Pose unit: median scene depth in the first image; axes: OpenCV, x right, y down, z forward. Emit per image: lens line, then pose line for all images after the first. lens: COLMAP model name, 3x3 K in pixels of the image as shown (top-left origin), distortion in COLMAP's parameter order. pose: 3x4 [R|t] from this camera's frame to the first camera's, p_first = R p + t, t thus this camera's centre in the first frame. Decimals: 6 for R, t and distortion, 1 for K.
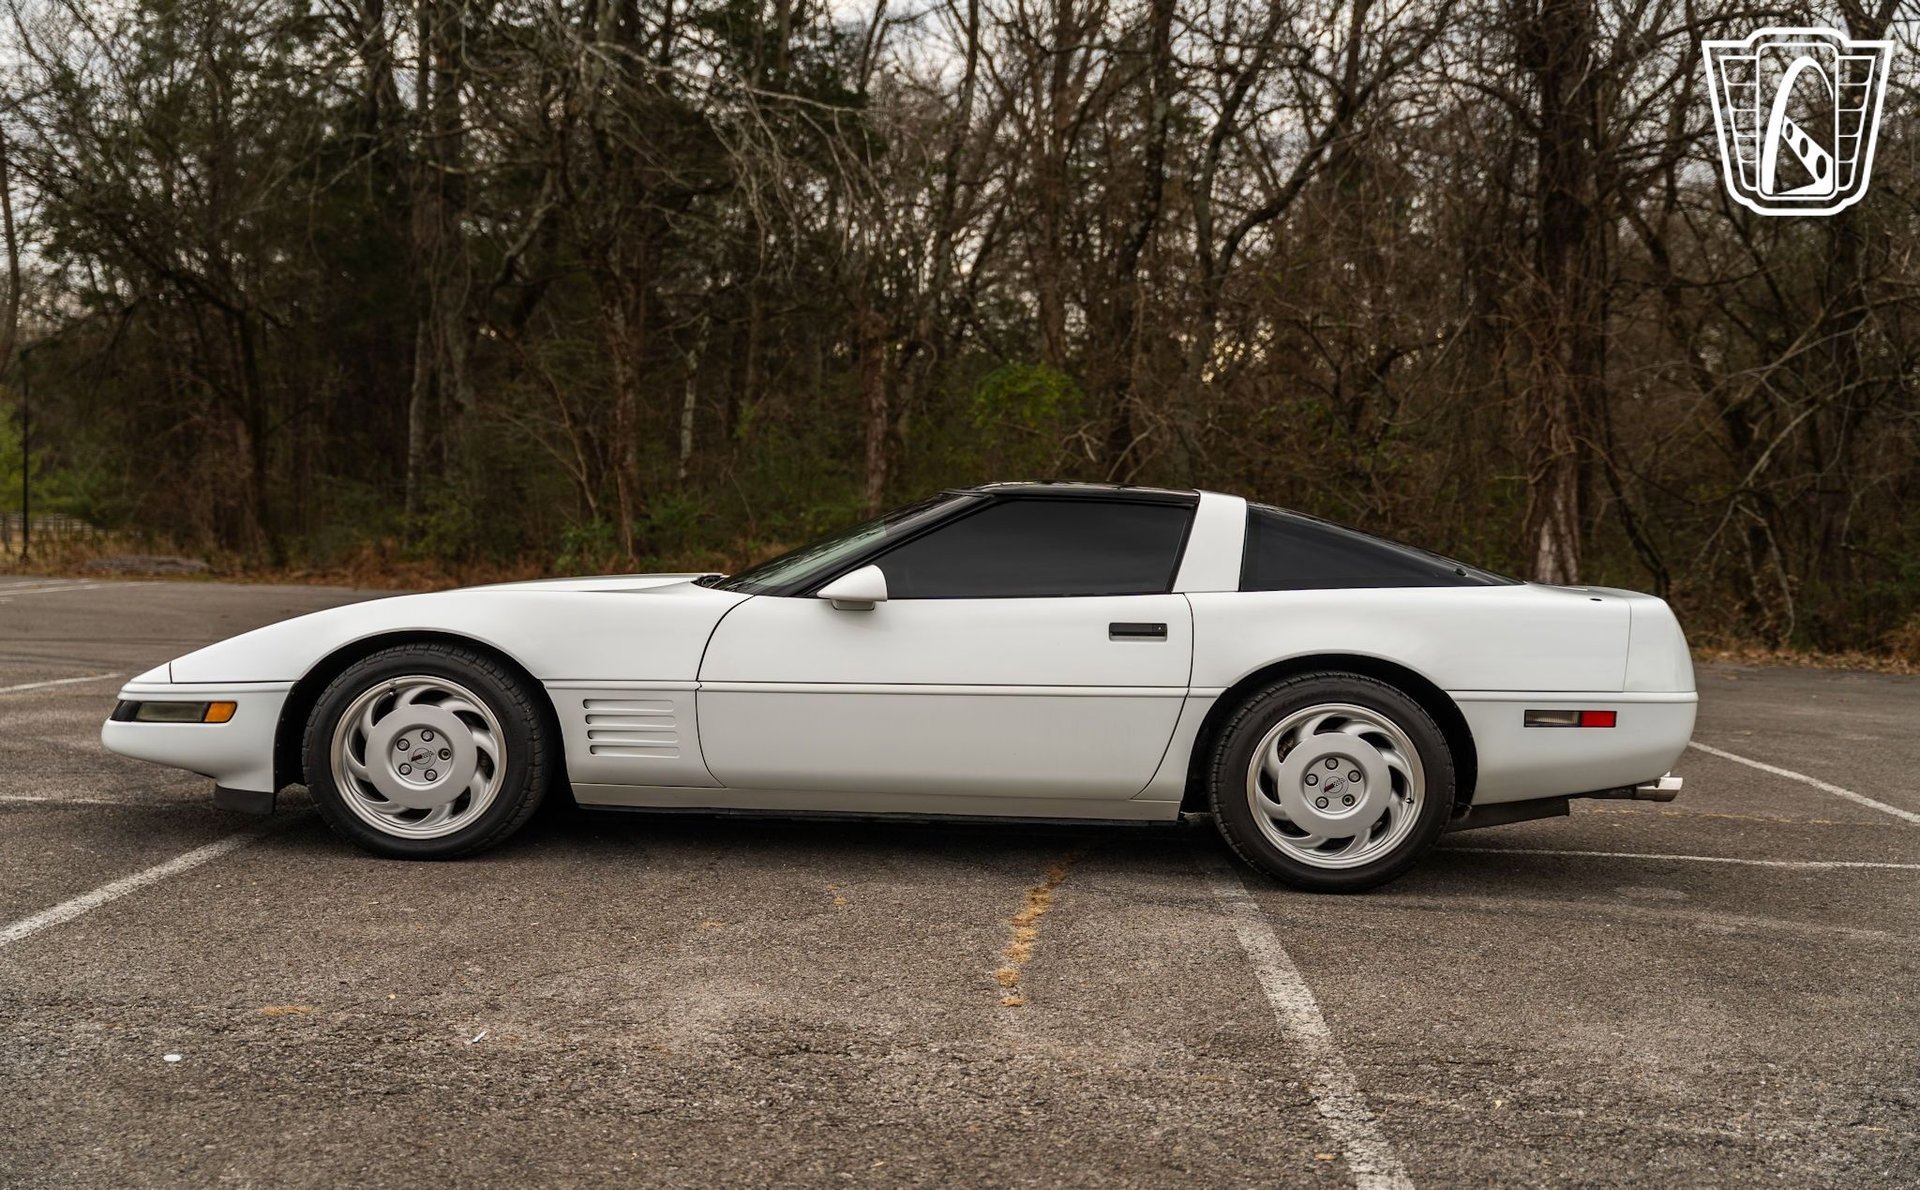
lens RADIAL K [[2151.0, 0, 989.9], [0, 2151.0, 561.8], [0, 0, 1]] dist [0.017684, 0.000000]
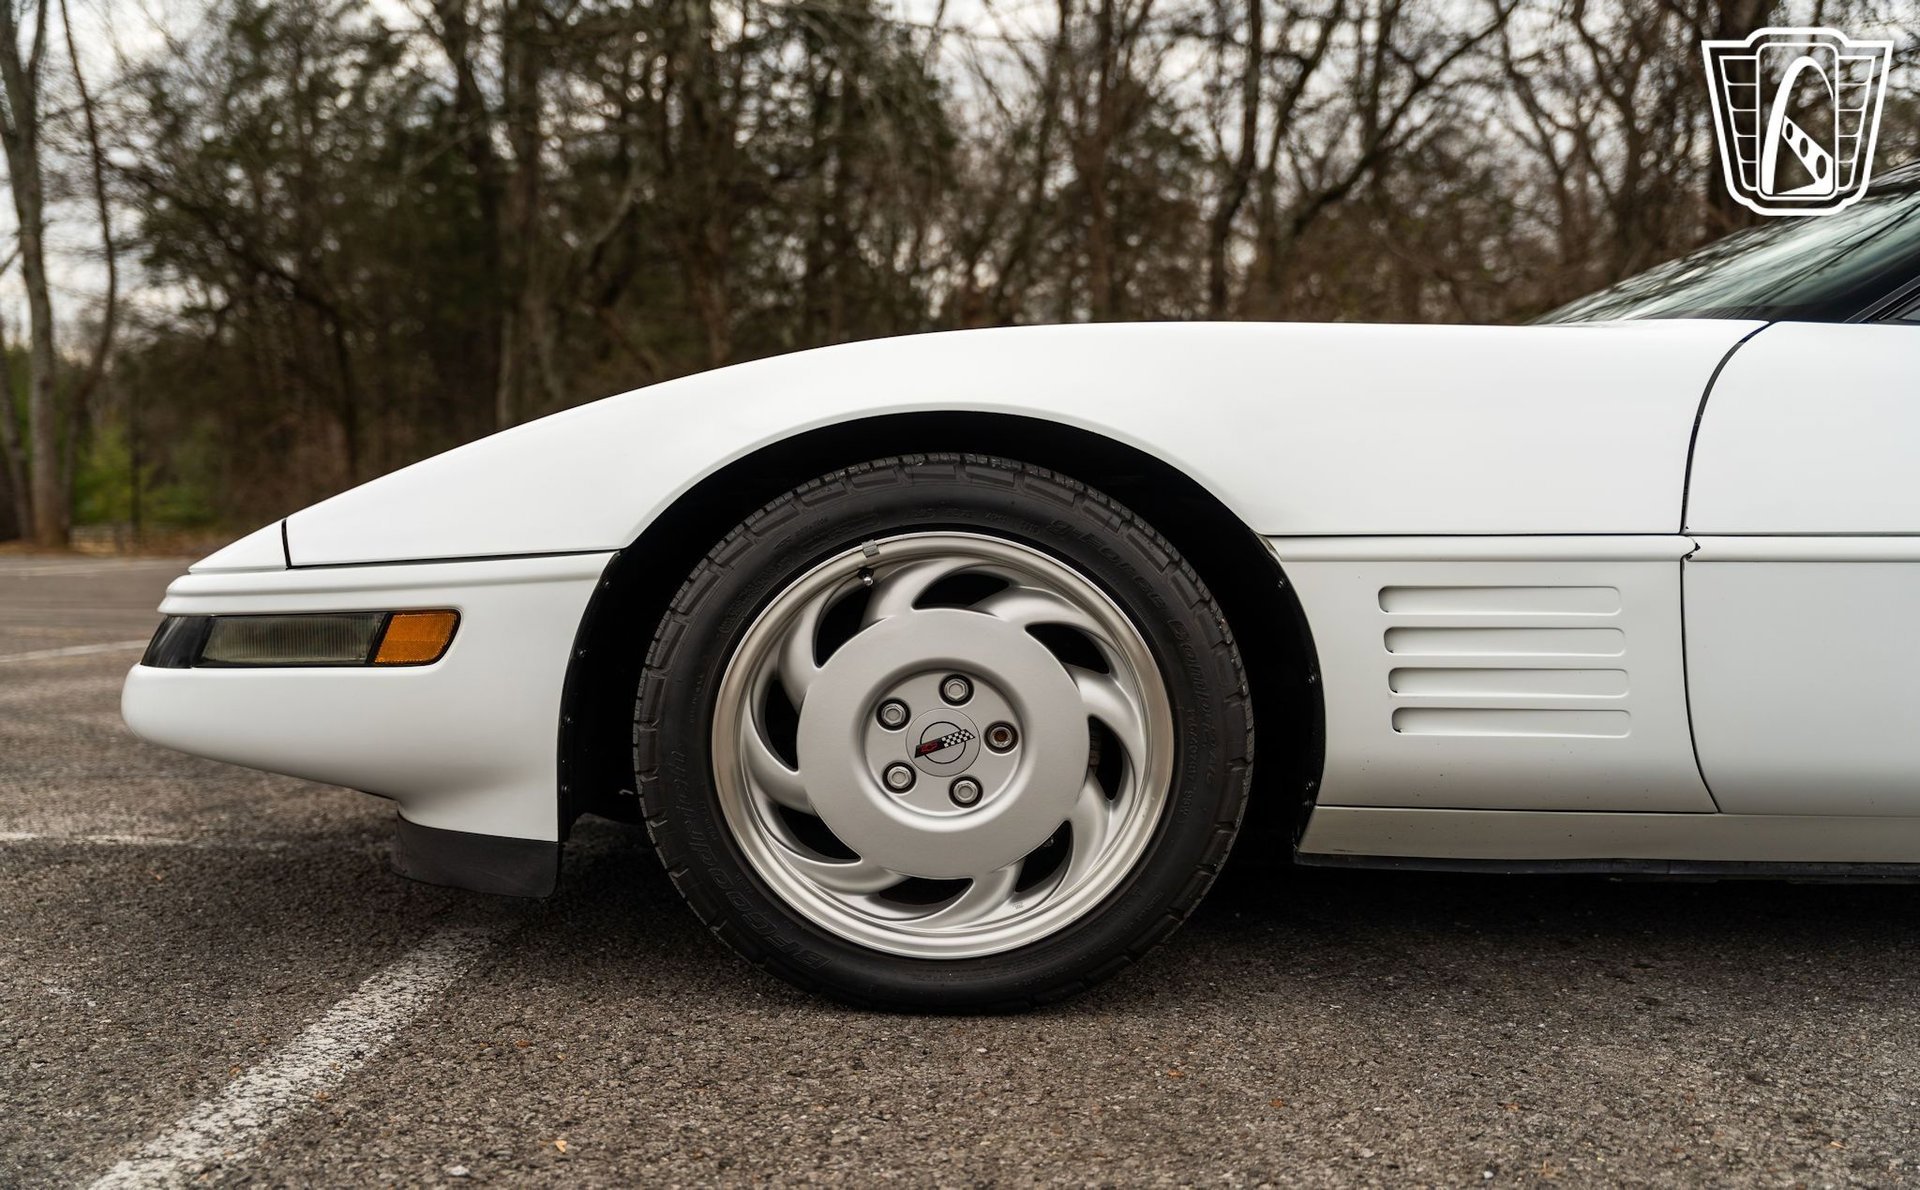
lens RADIAL K [[1808.1, 0, 995.2], [0, 1808.1, 602.9], [0, 0, 1]] dist [0.001098, 0.000000]
pose [[0.999738, -0.012627, 0.019081, -0.260457], [0.012224, 0.999703, 0.021088, 0.058412], [-0.019342, -0.020849, 0.999596, 0.676552]]
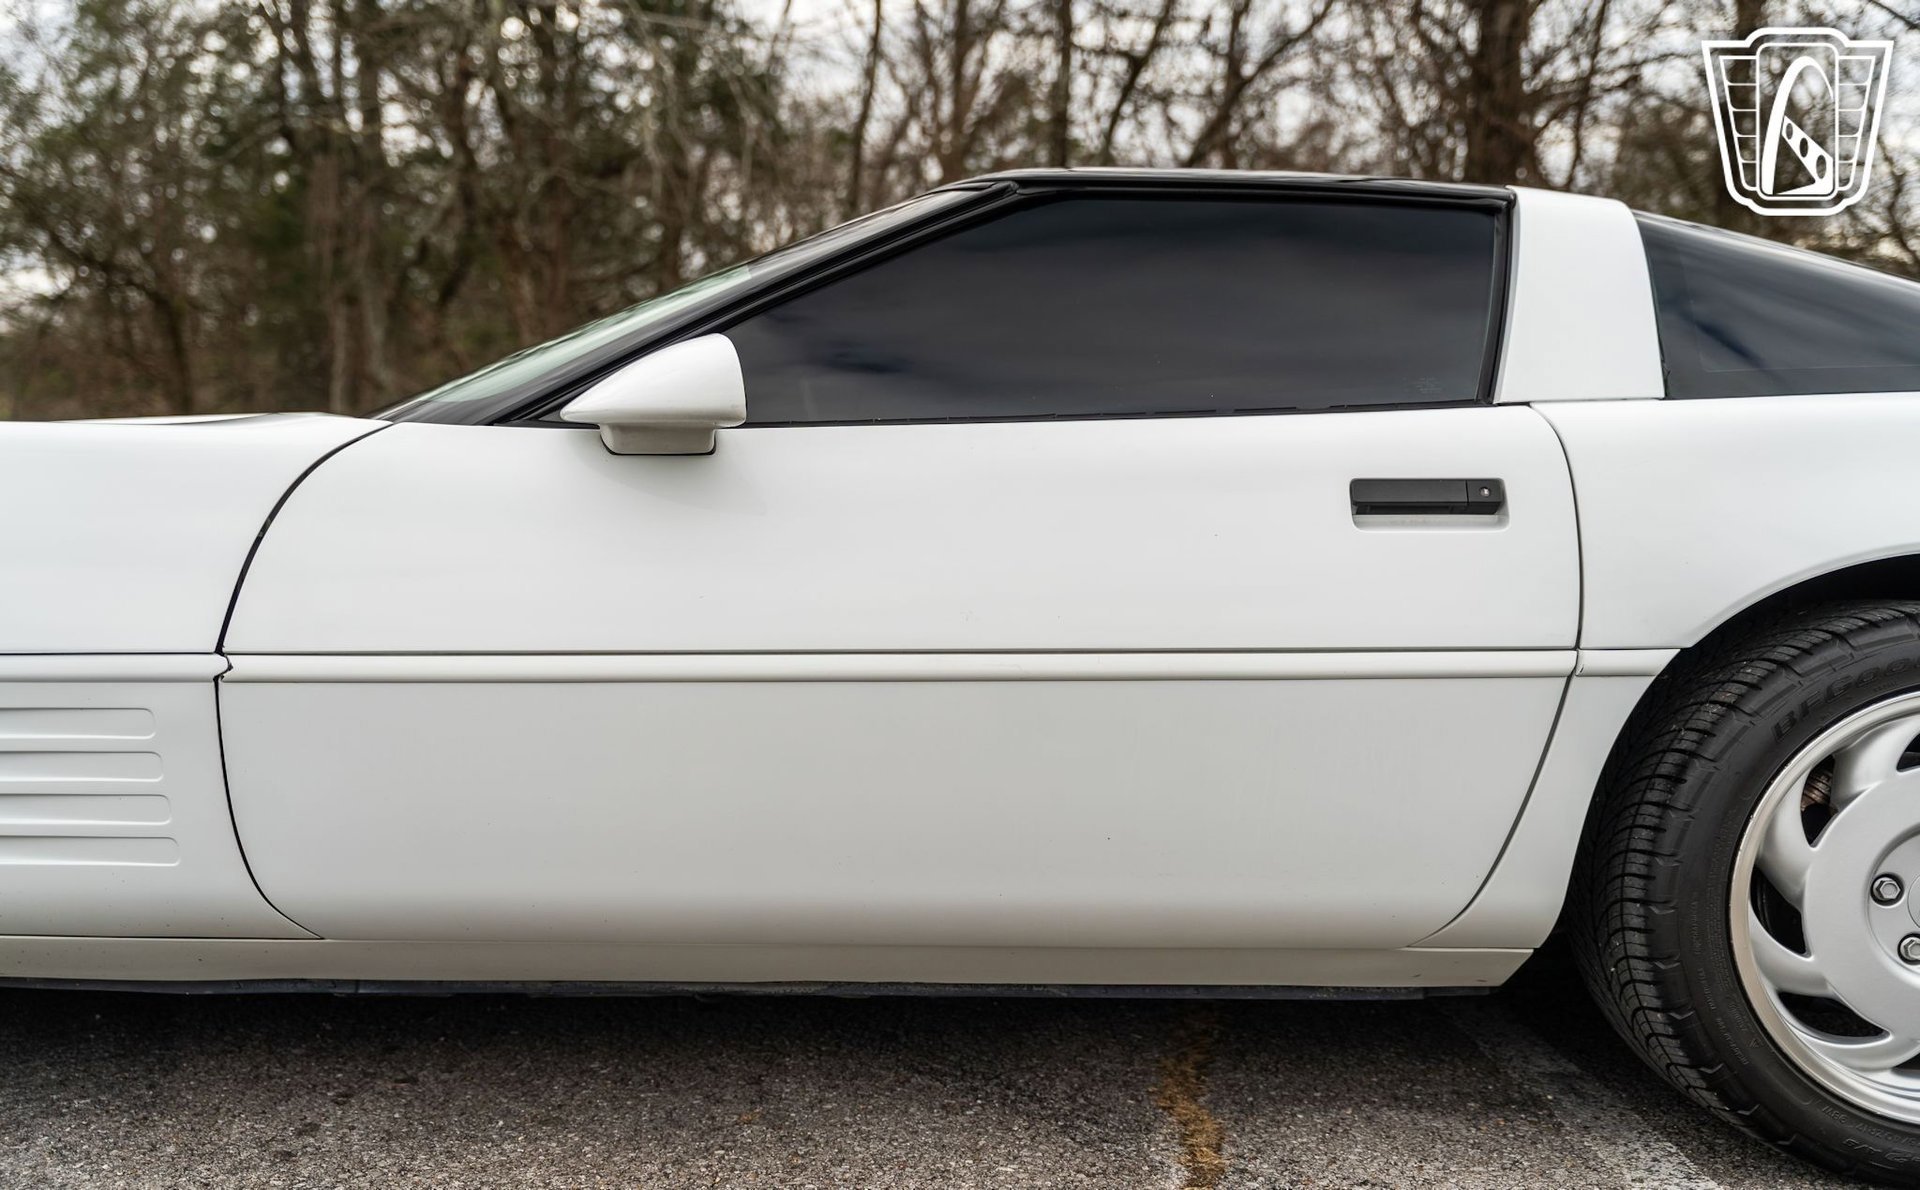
lens RADIAL K [[1808.1, 0, 991.5], [0, 1808.1, 574.4], [0, 0, 1]] dist [0.001098, 0.000000]
pose [[0.998425, -0.014593, 0.054165, -0.023181], [0.013887, 0.999814, 0.013397, 0.039251], [-0.054351, -0.012623, 0.998442, 0.682242]]
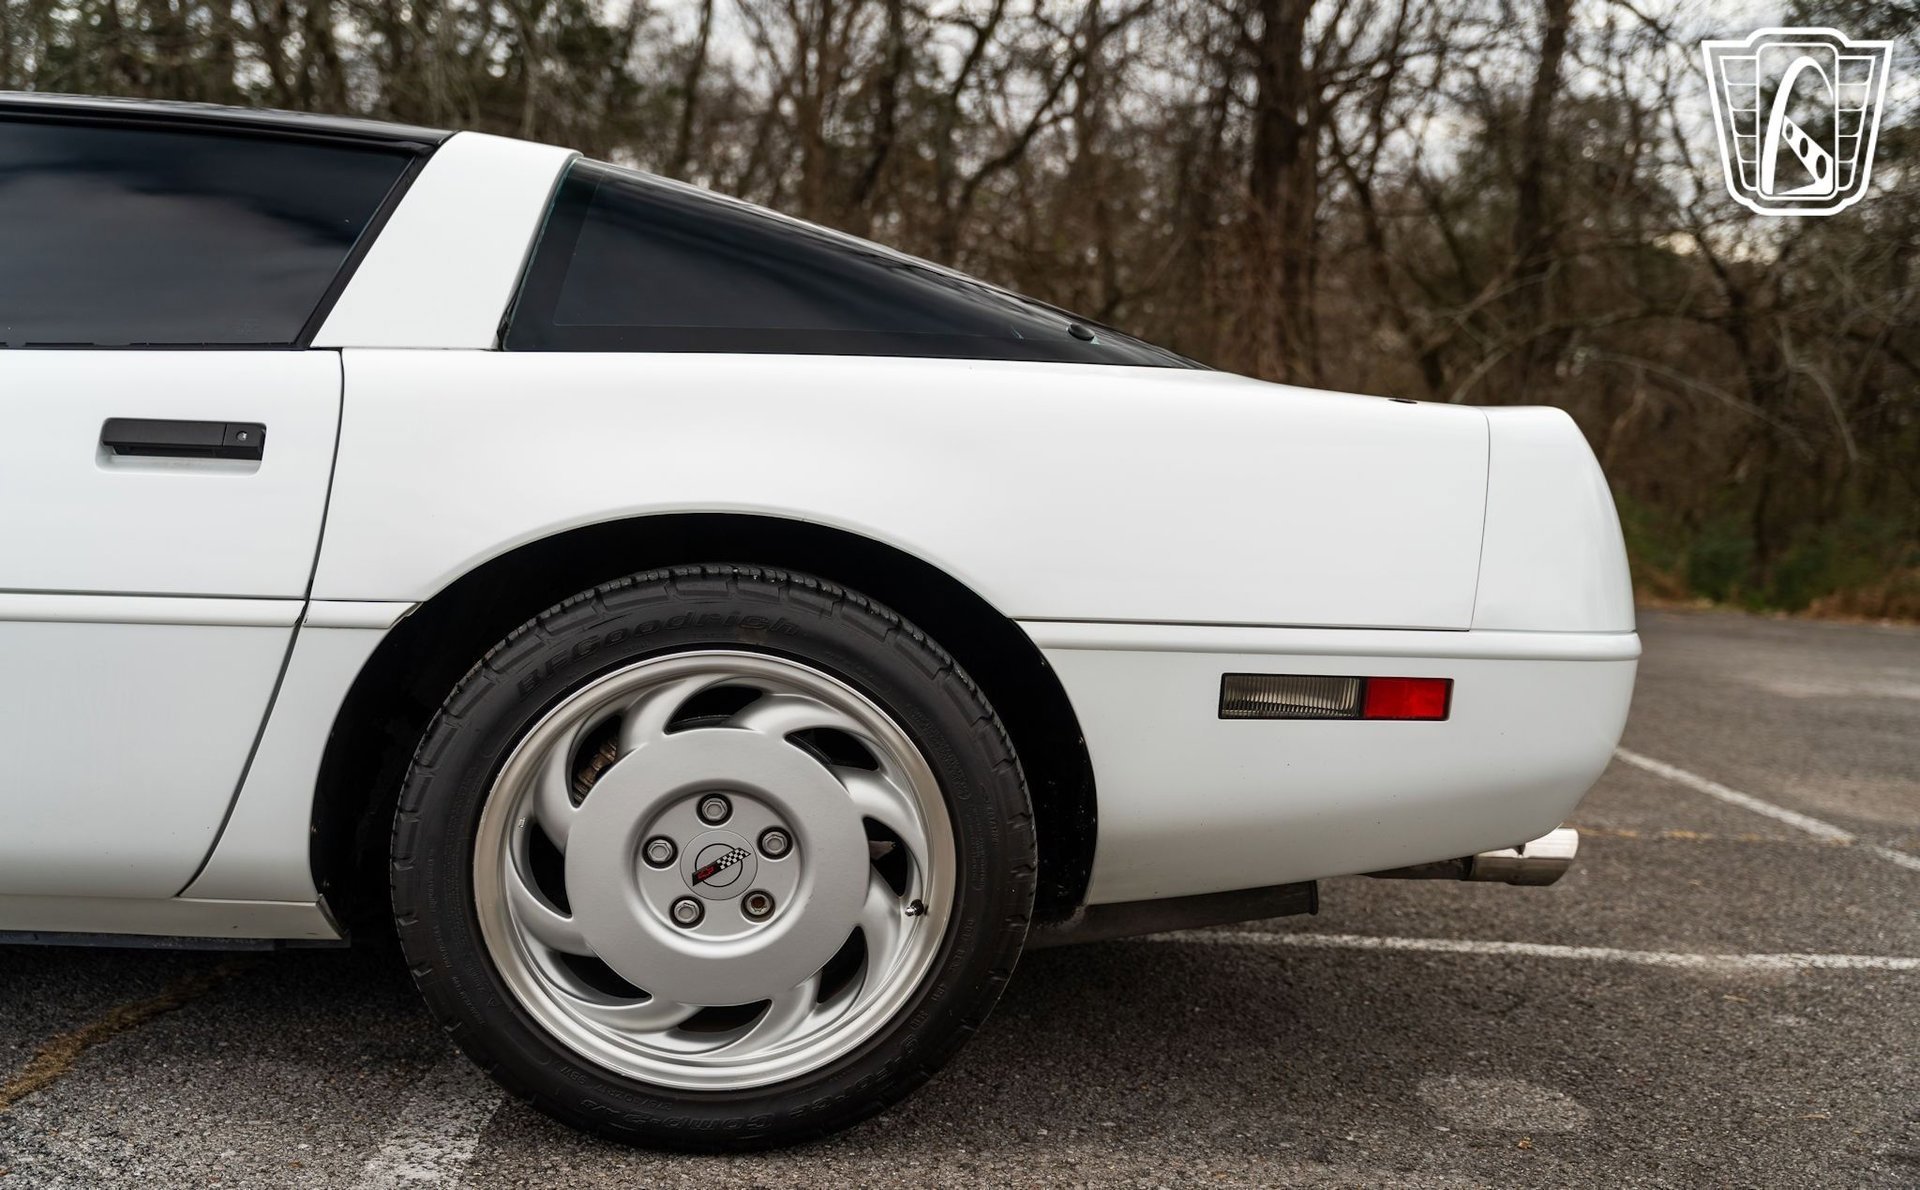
lens RADIAL K [[1808.1, 0, 975.9], [0, 1808.1, 582.2], [0, 0, 1]] dist [0.001098, 0.000000]
pose [[0.994370, 0.017829, 0.104450, 0.167770], [-0.022440, 0.998817, 0.043145, 0.039036], [-0.103557, -0.045246, 0.993594, 0.672431]]
